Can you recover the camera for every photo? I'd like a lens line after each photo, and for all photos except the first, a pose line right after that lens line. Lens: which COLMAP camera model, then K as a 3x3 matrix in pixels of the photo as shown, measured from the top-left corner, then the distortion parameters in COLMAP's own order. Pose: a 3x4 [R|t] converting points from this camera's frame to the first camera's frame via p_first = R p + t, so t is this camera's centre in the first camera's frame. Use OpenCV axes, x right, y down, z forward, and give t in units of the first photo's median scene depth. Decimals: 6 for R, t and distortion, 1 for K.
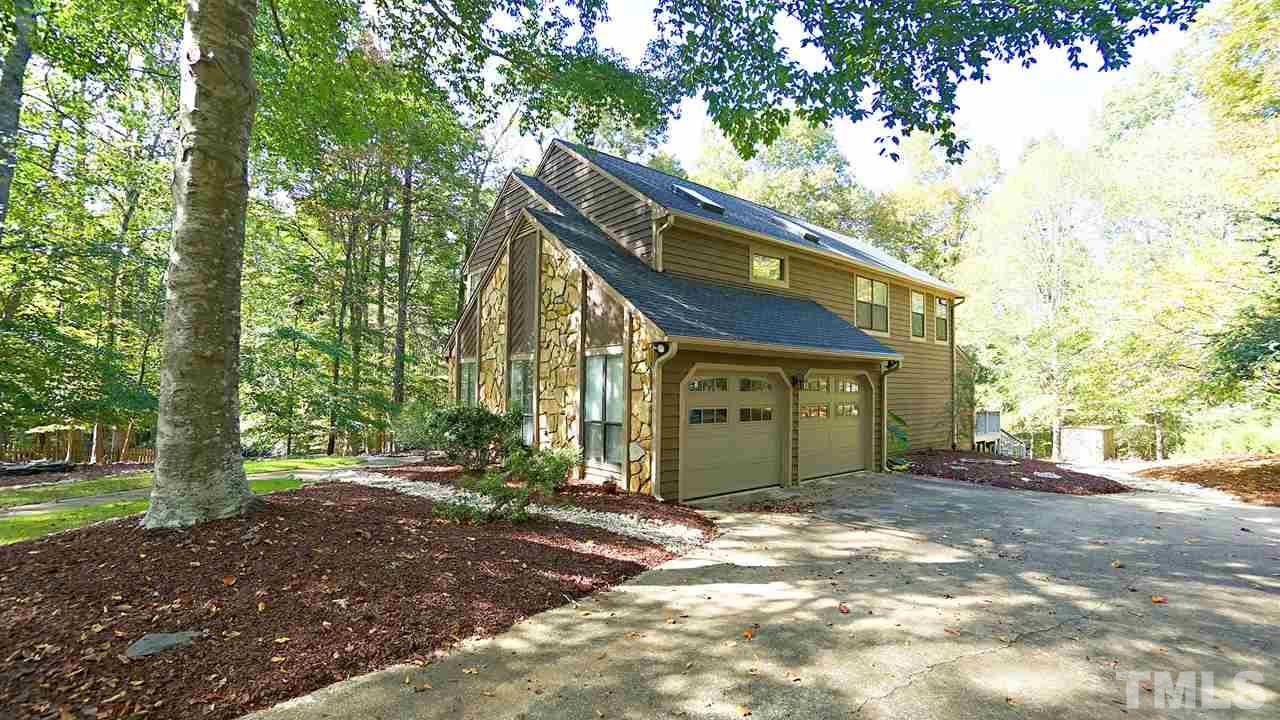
lens RADIAL K [[562.8, 0, 640.0], [0, 562.8, 360.0], [0, 0, 1]] dist [0.001458, 0.000114]
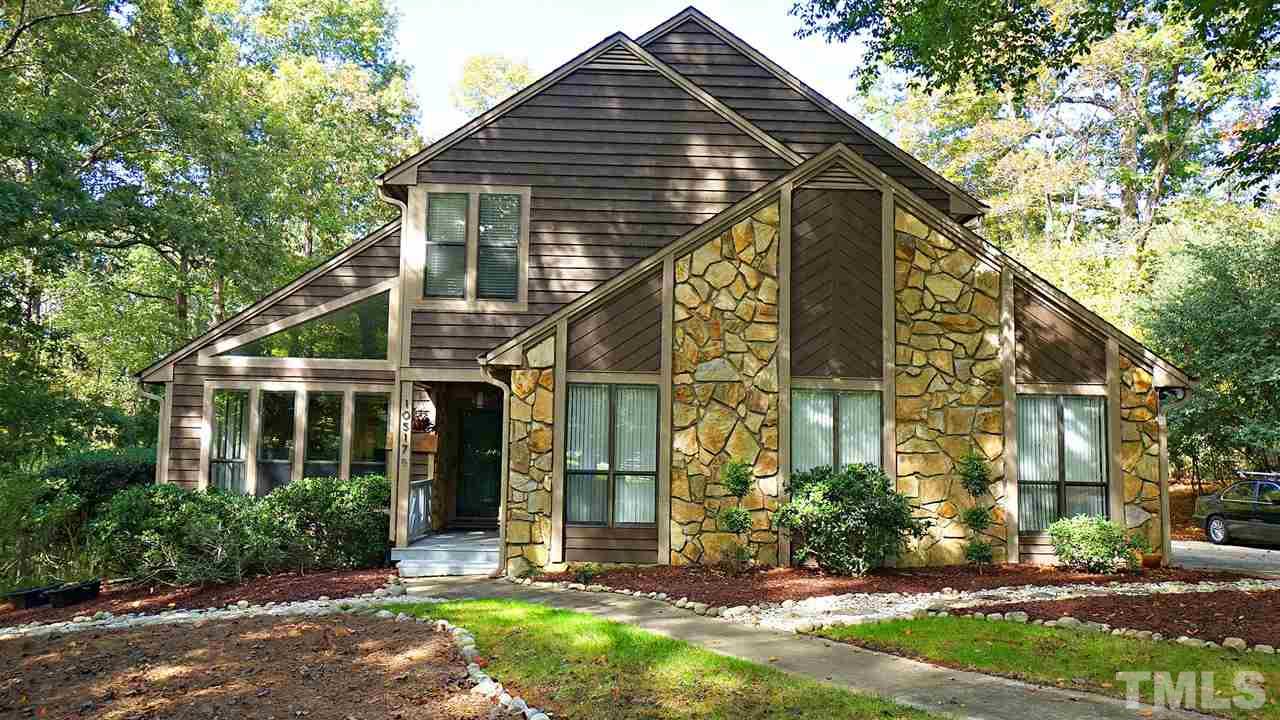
lens RADIAL K [[998.6, 0, 640.5], [0, 998.6, 338.7], [0, 0, 1]] dist [0.002464, -0.000929]
pose [[0.610162, 0.085697, 0.787628, -1.459207], [-0.053483, 0.996320, -0.066970, 0.036154], [-0.790469, -0.001262, 0.612501, 0.598543]]
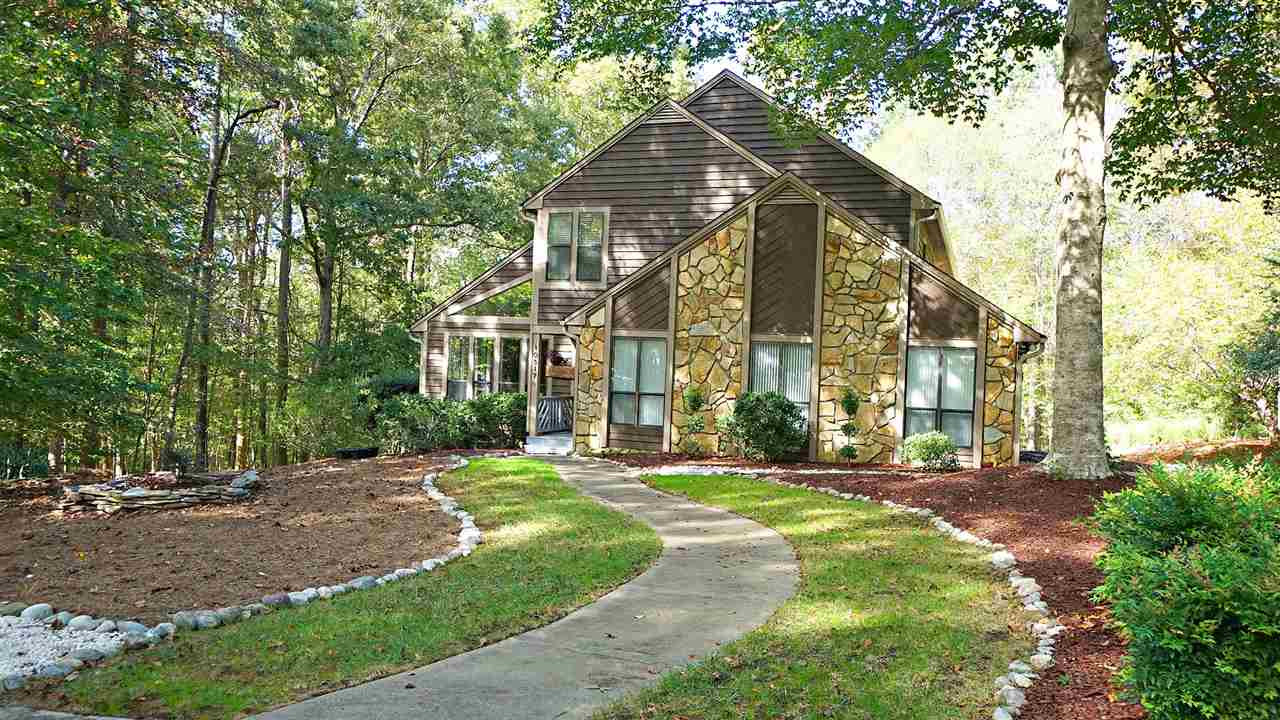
lens RADIAL K [[998.6, 0, 640.5], [0, 998.6, 338.7], [0, 0, 1]] dist [0.002464, -0.000929]
pose [[0.861176, 0.035572, 0.507060, -1.483239], [-0.055776, 0.998138, 0.024705, -0.038438], [-0.505237, -0.049557, 0.861557, -0.341487]]
